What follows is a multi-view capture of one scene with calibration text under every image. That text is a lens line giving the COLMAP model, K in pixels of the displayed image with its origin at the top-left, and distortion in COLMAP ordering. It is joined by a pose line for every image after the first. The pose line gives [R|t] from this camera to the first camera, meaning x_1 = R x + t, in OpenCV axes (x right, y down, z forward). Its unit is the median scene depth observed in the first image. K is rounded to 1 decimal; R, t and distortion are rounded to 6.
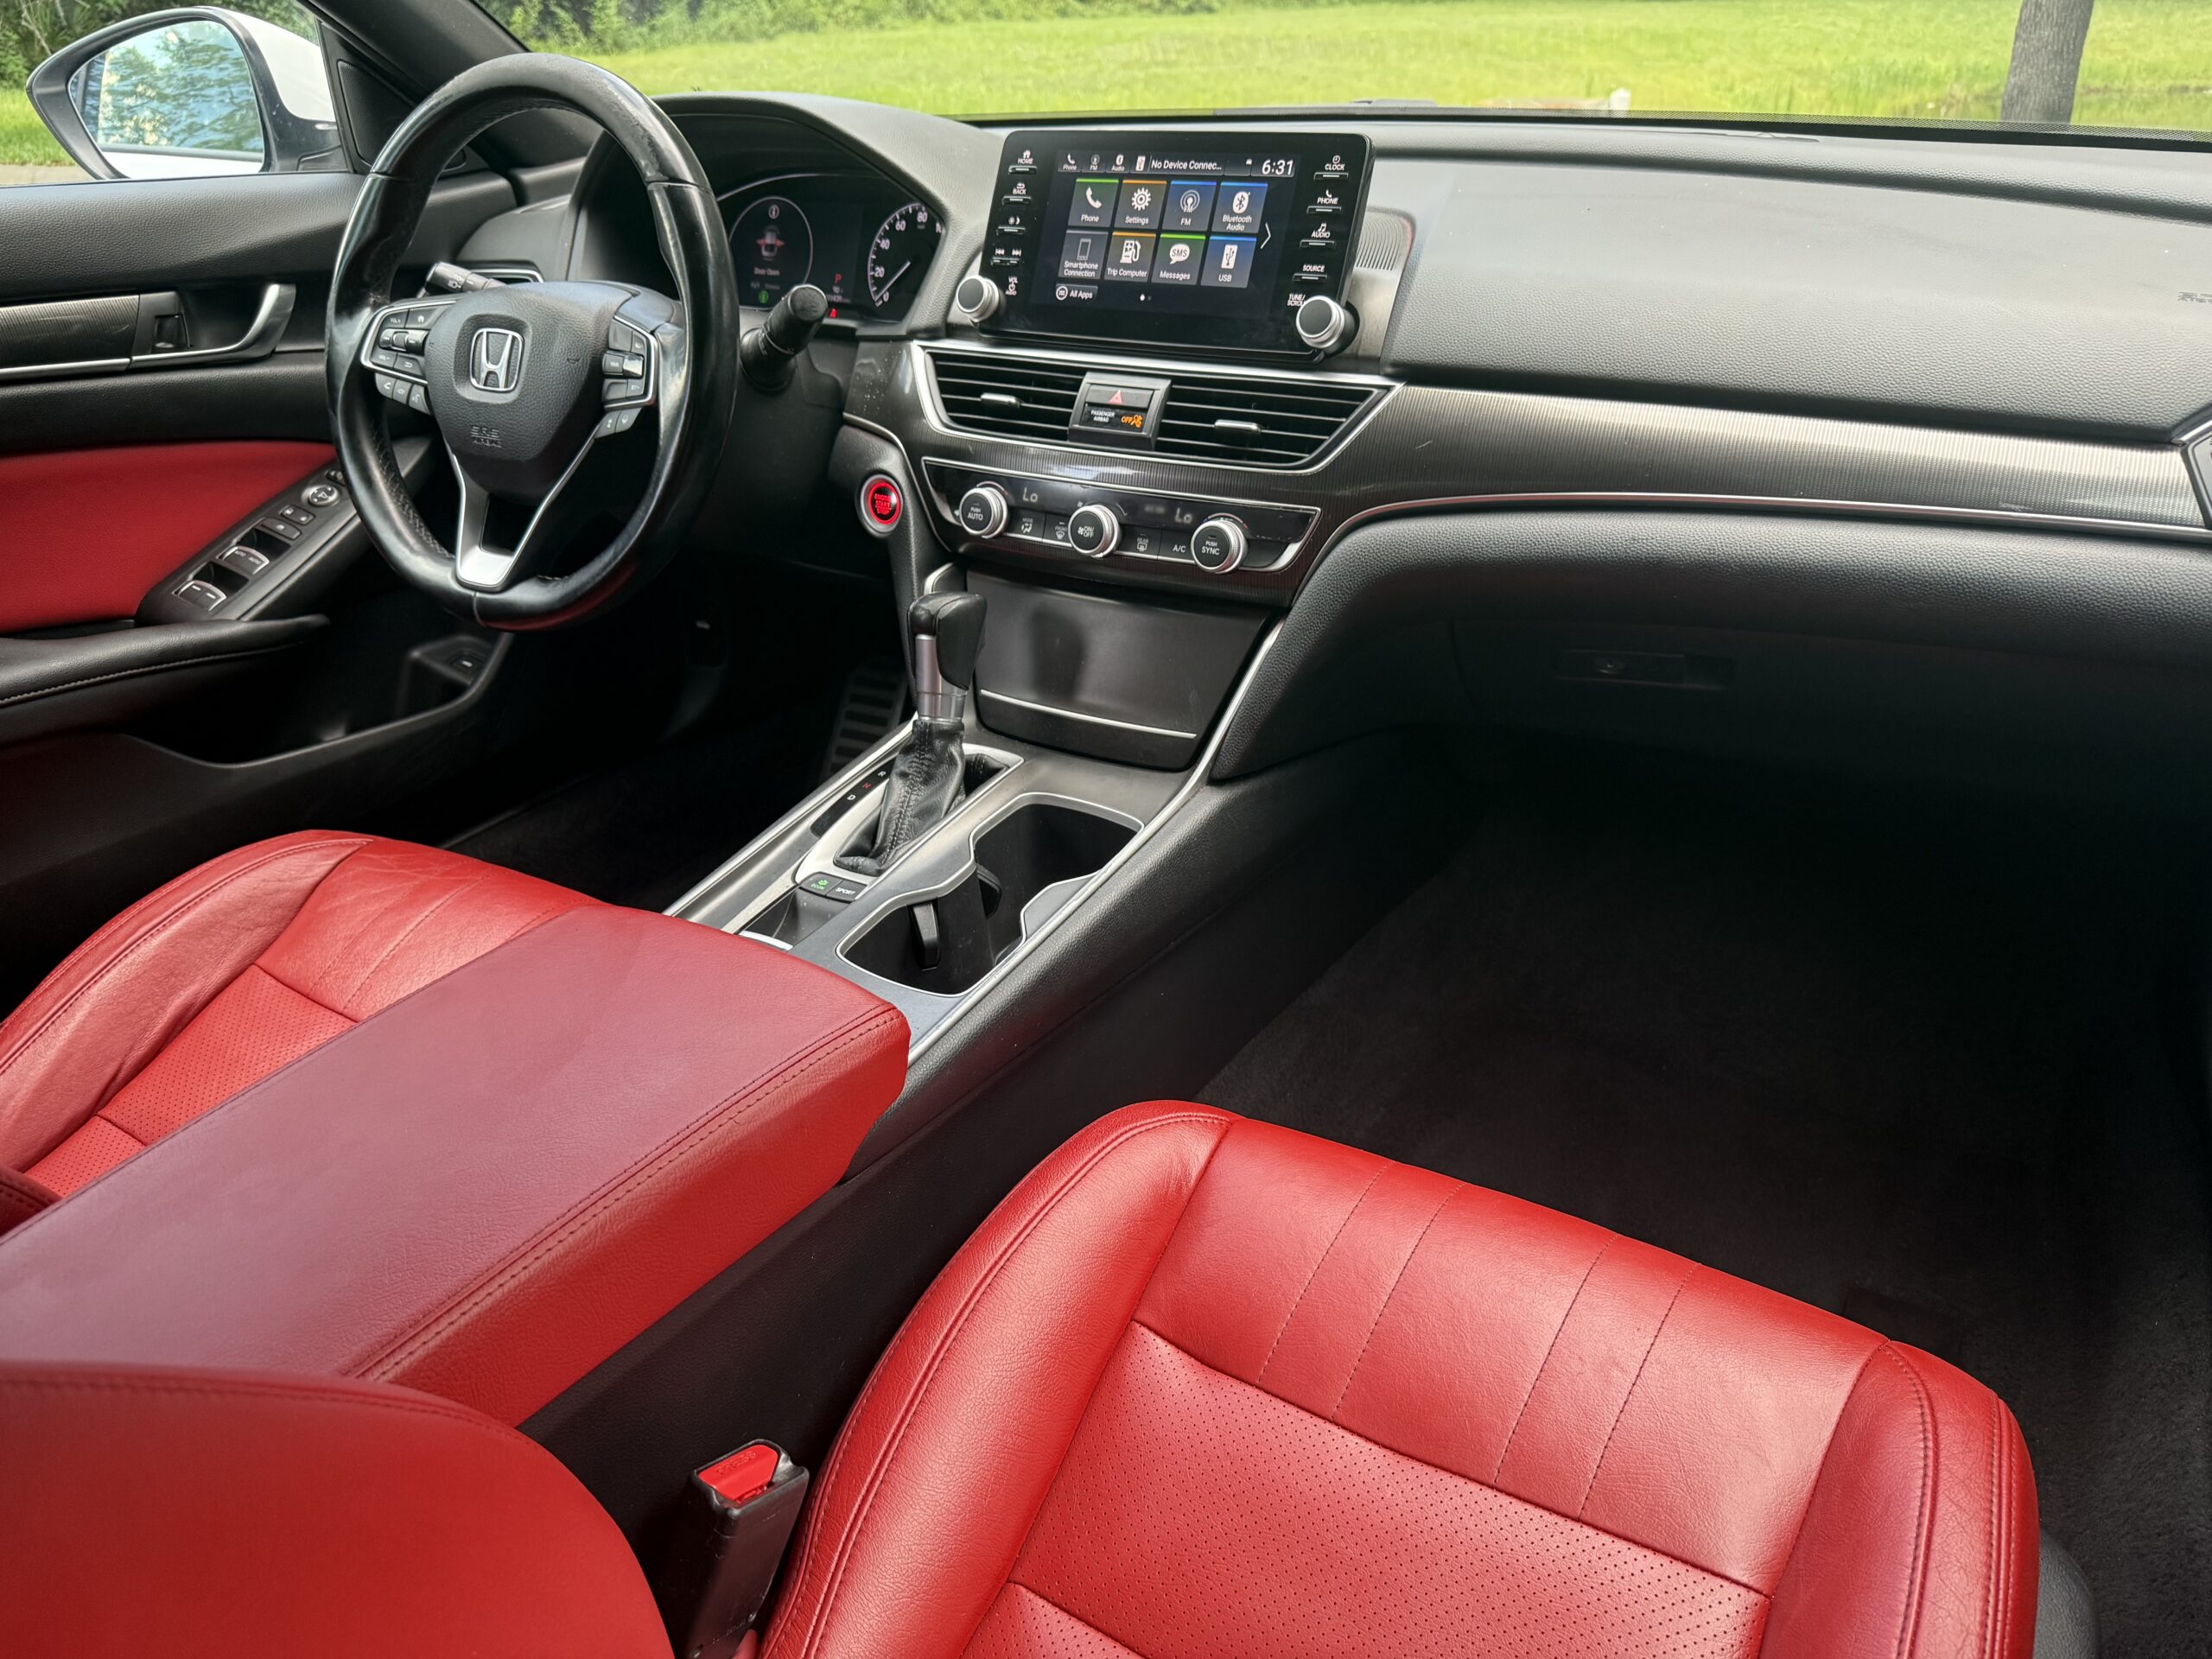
lens RADIAL K [[1560.8, 0, 1095.7], [0, 1560.8, 852.9], [0, 0, 1]] dist [0.144466, -0.349529]
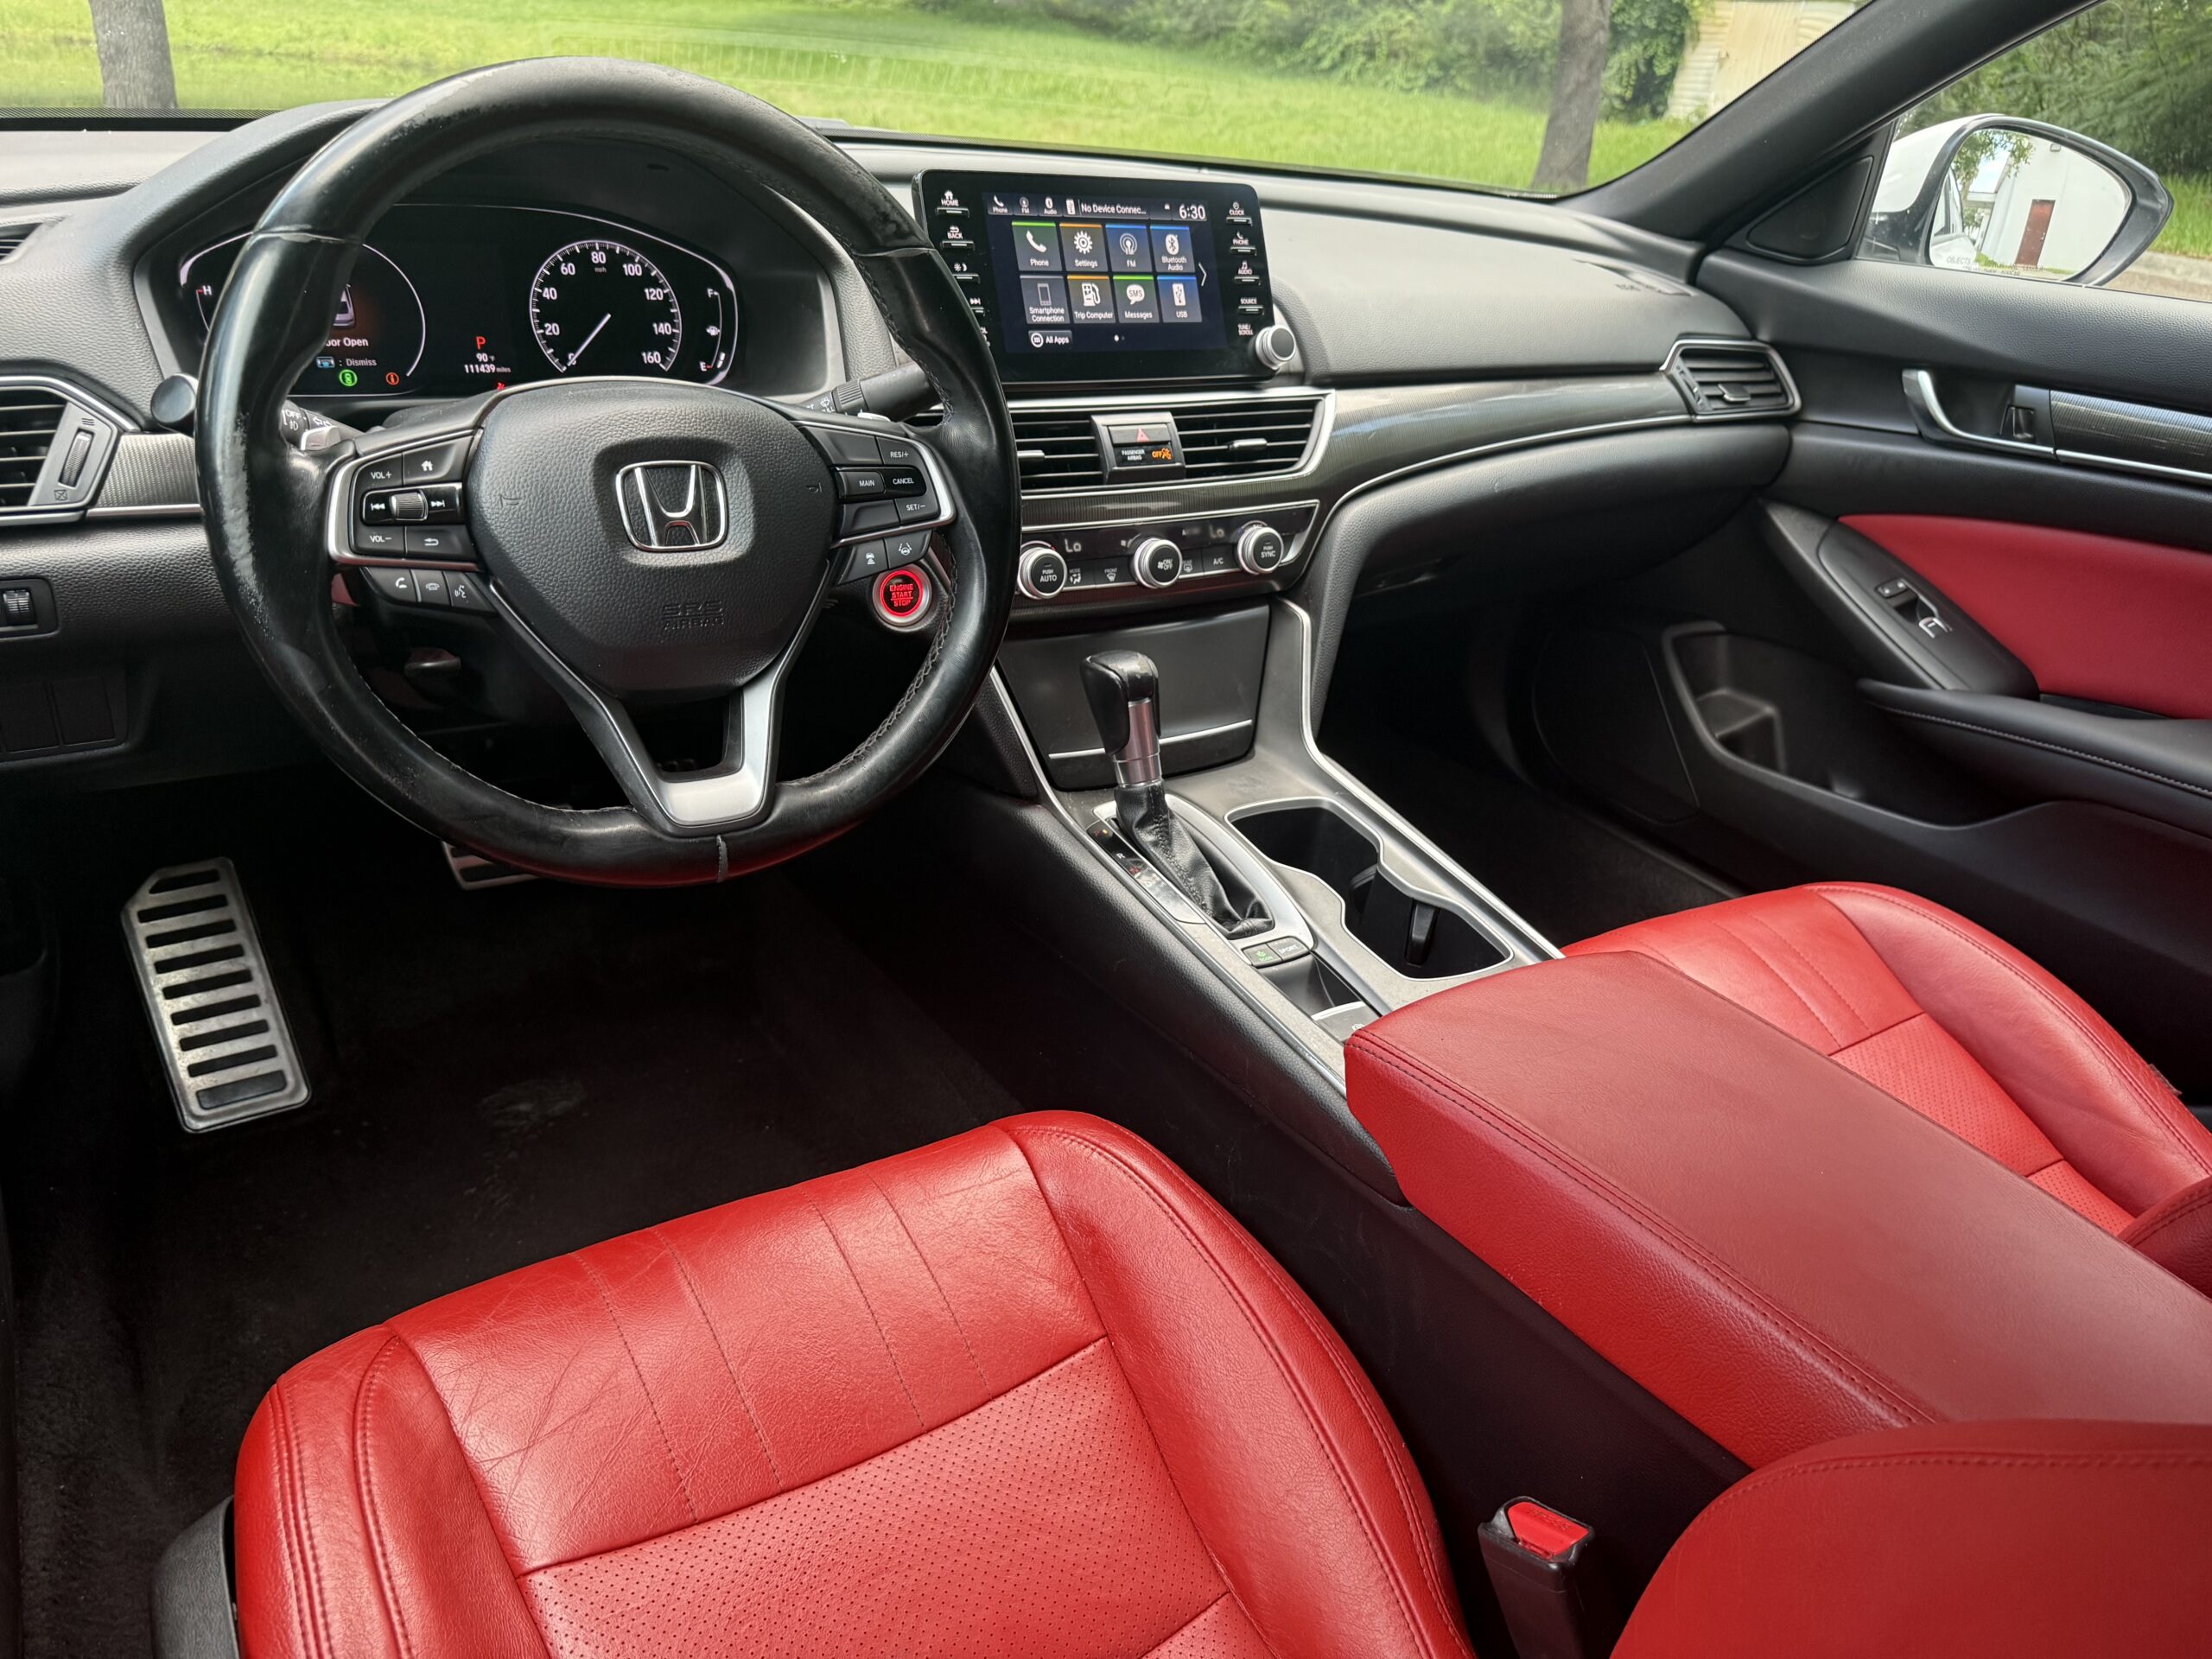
lens RADIAL K [[1549.8, 0, 1118.9], [0, 1549.8, 860.0], [0, 0, 1]] dist [0.151131, -0.333564]
pose [[0.432093, -0.359099, 0.827251, -0.941590], [0.327635, 0.917133, 0.226984, -0.267924], [-0.840209, 0.172958, 0.513940, 0.522104]]
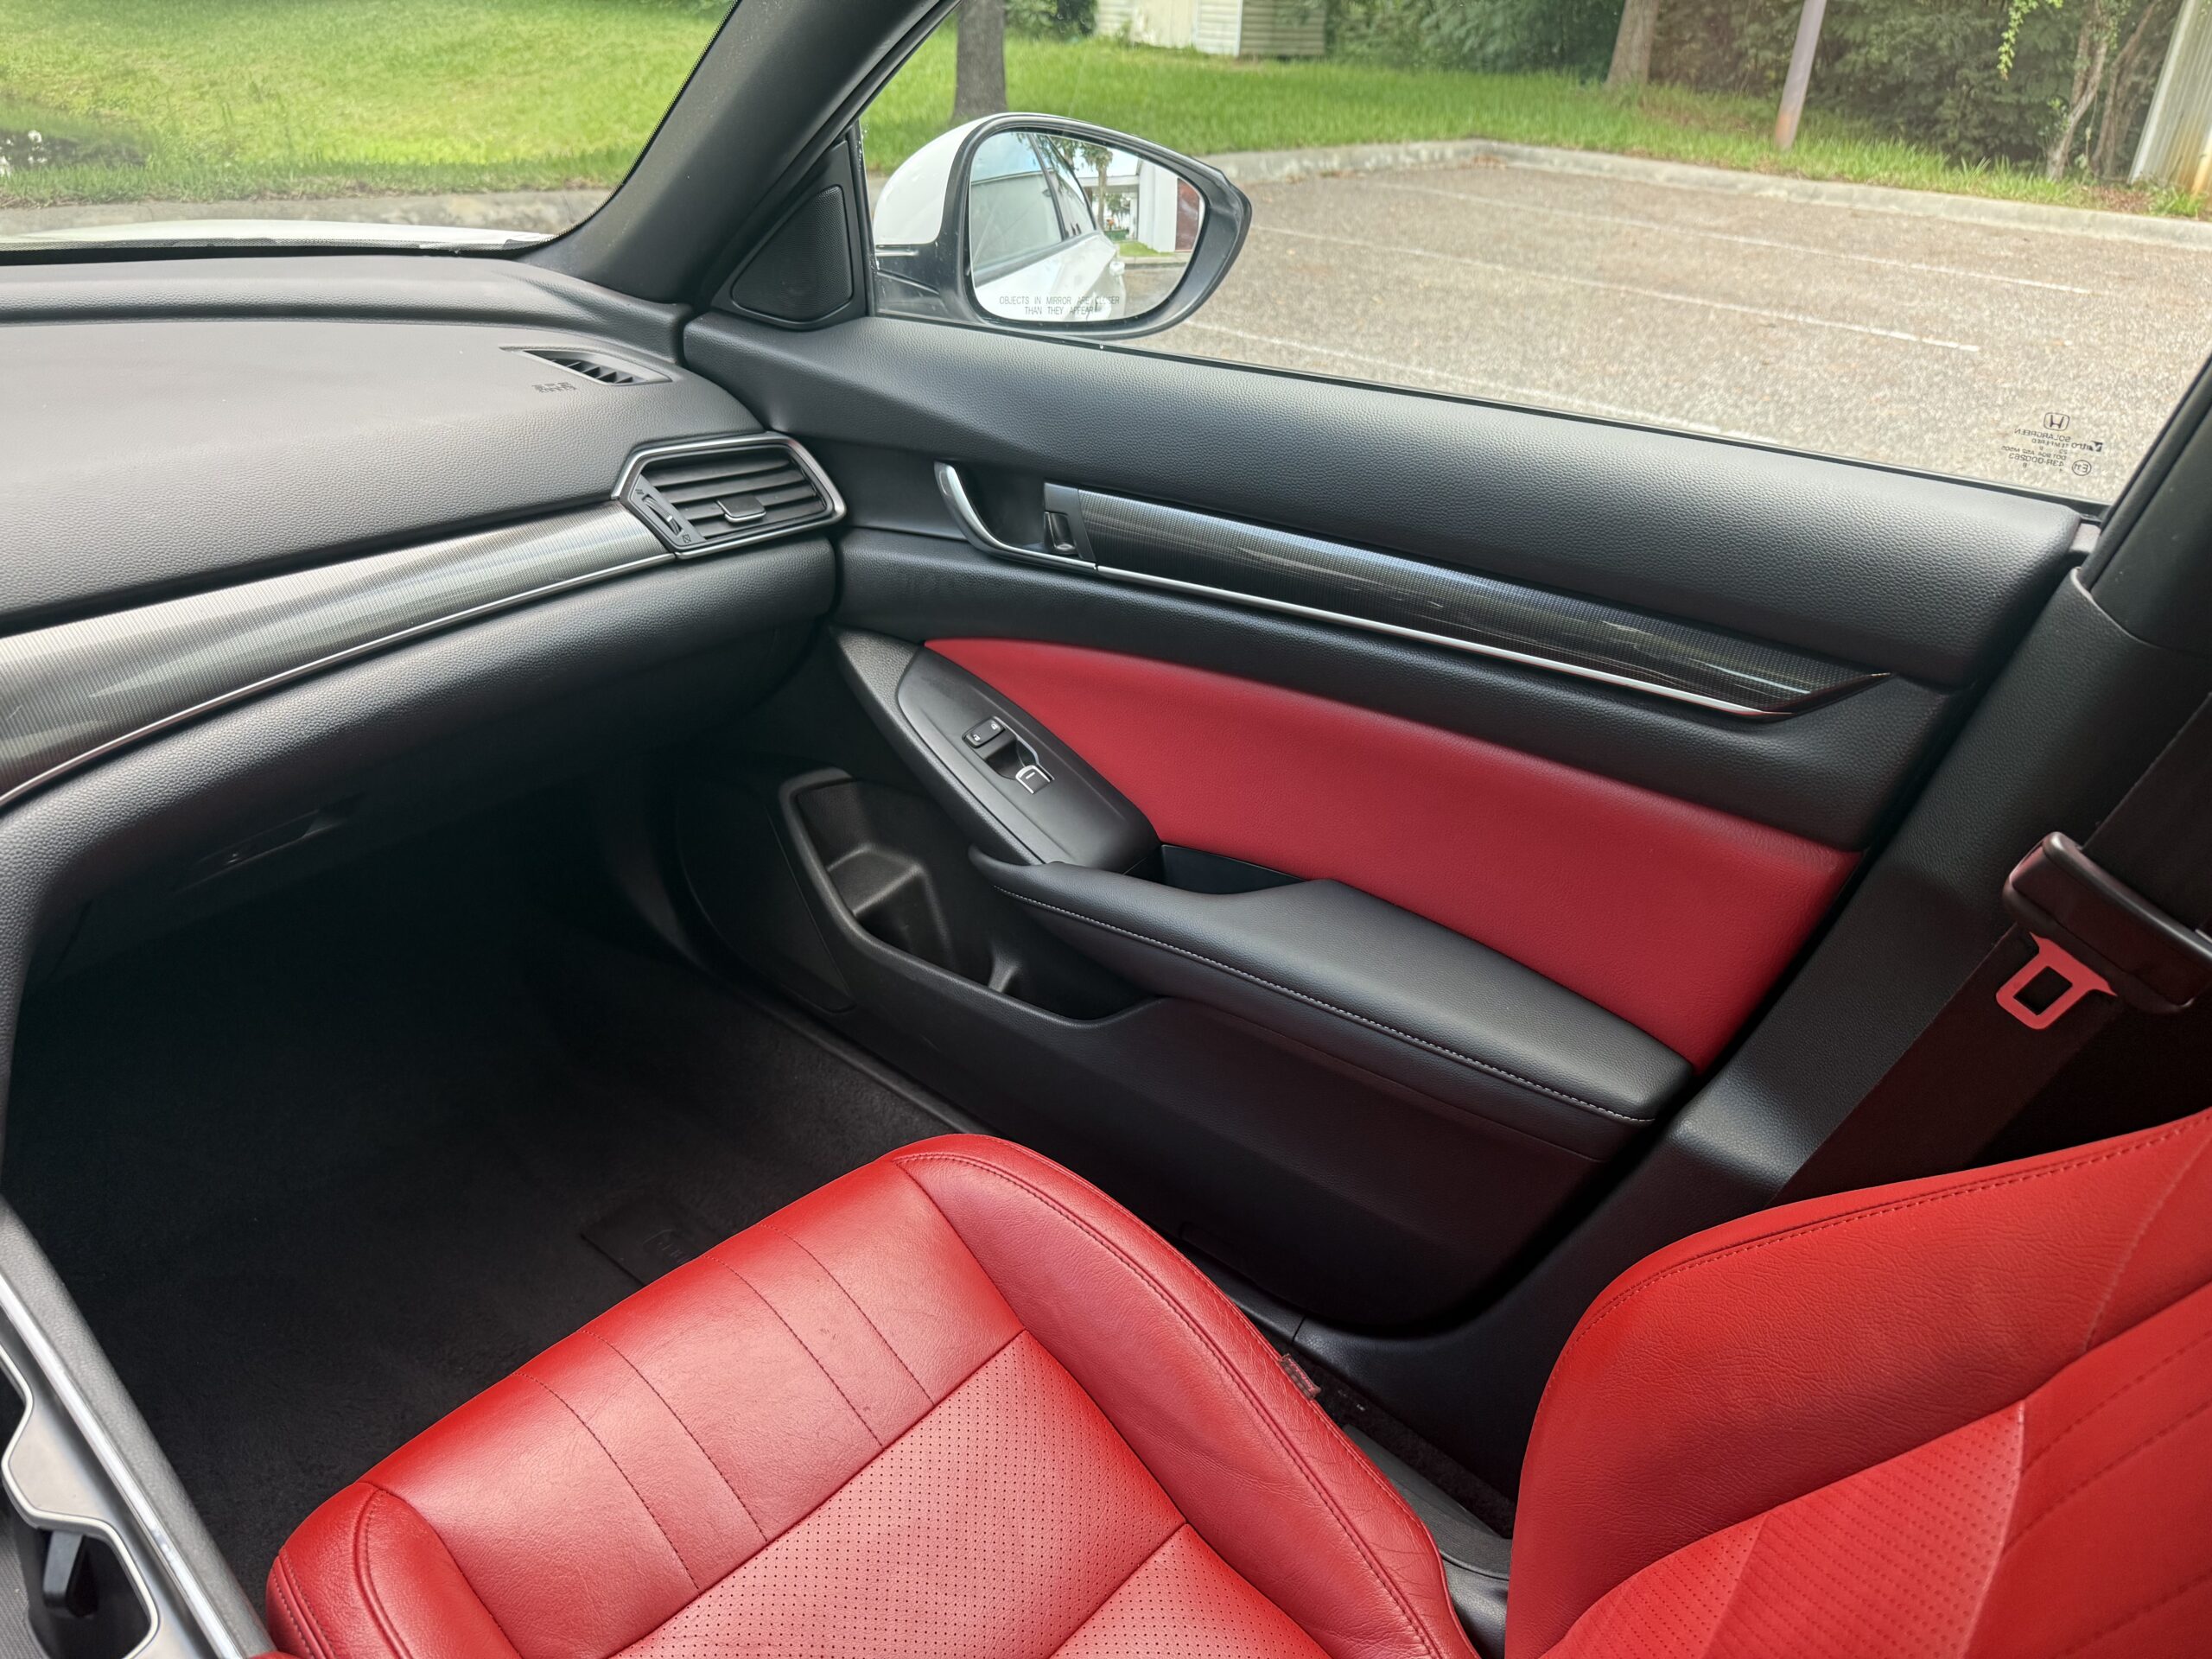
lens RADIAL K [[1532.0, 0, 1159.7], [0, 1532.0, 879.9], [0, 0, 1]] dist [0.004274, -0.026944]
pose [[0.124246, -0.454948, 0.881808, -0.398118], [0.395603, 0.837720, 0.376462, -0.220005], [-0.909979, 0.302072, 0.284062, 0.233915]]
